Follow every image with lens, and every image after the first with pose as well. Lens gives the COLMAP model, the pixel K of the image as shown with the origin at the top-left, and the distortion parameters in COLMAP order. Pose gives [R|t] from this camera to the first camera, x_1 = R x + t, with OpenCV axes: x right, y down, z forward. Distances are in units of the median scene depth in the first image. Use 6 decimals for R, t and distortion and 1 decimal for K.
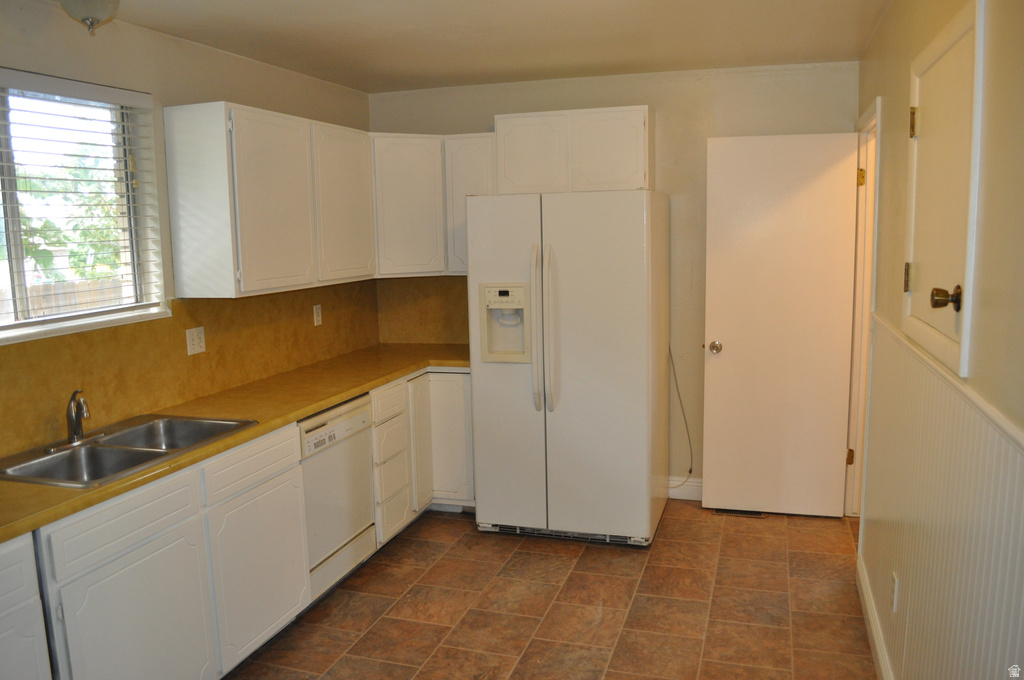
lens RADIAL K [[809.1, 0, 517.3], [0, 809.1, 340.8], [0, 0, 1]] dist [-0.079805, 0.003918]
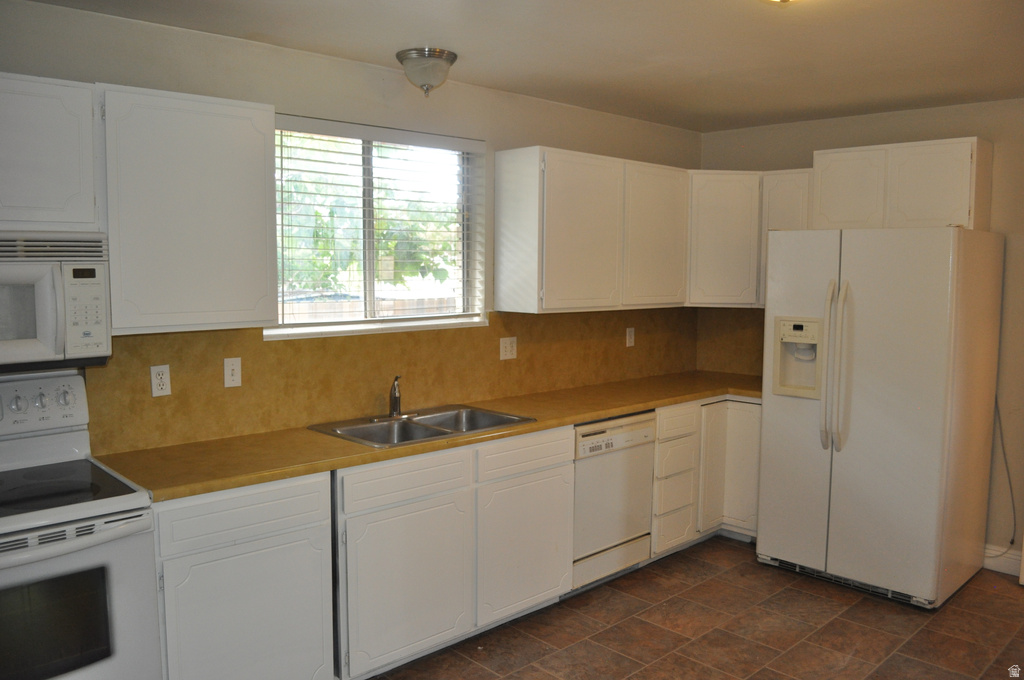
lens RADIAL K [[809.1, 0, 514.6], [0, 809.1, 340.3], [0, 0, 1]] dist [-0.079805, 0.003918]
pose [[0.878264, 0.072860, -0.472593, 0.171886], [-0.093100, 0.995465, -0.019546, 0.010978], [0.469025, 0.061165, 0.881064, -0.046335]]
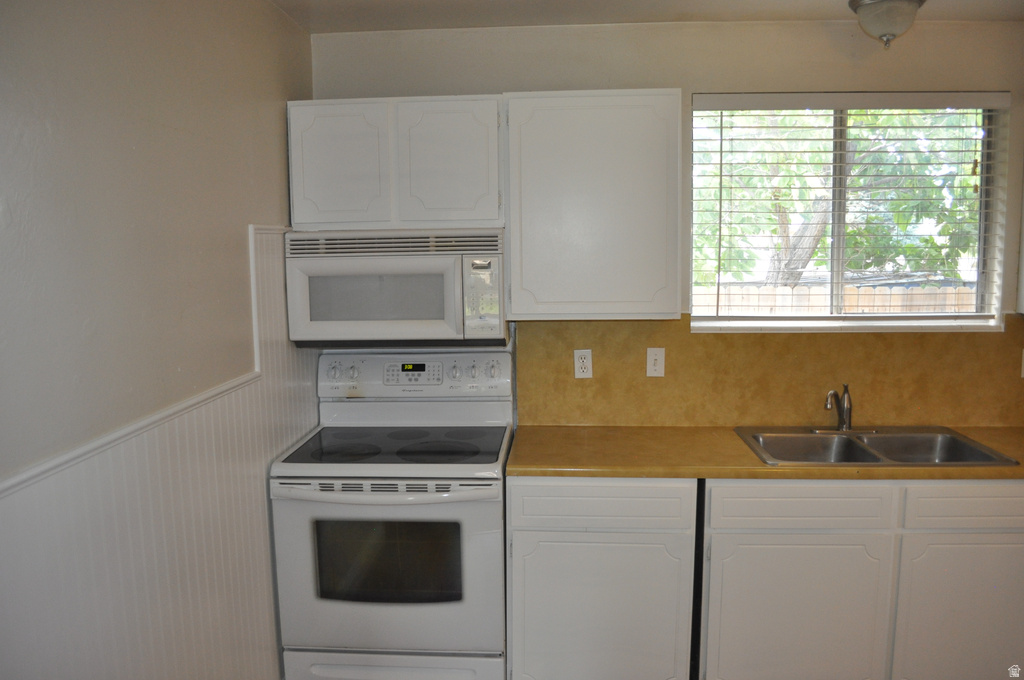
lens RADIAL K [[809.1, 0, 515.1], [0, 809.1, 341.0], [0, 0, 1]] dist [-0.079805, 0.003918]
pose [[0.233197, 0.140273, -0.962259, 0.304968], [-0.131447, 0.985006, 0.111734, -0.046265], [0.963504, 0.100430, 0.248139, 0.226592]]
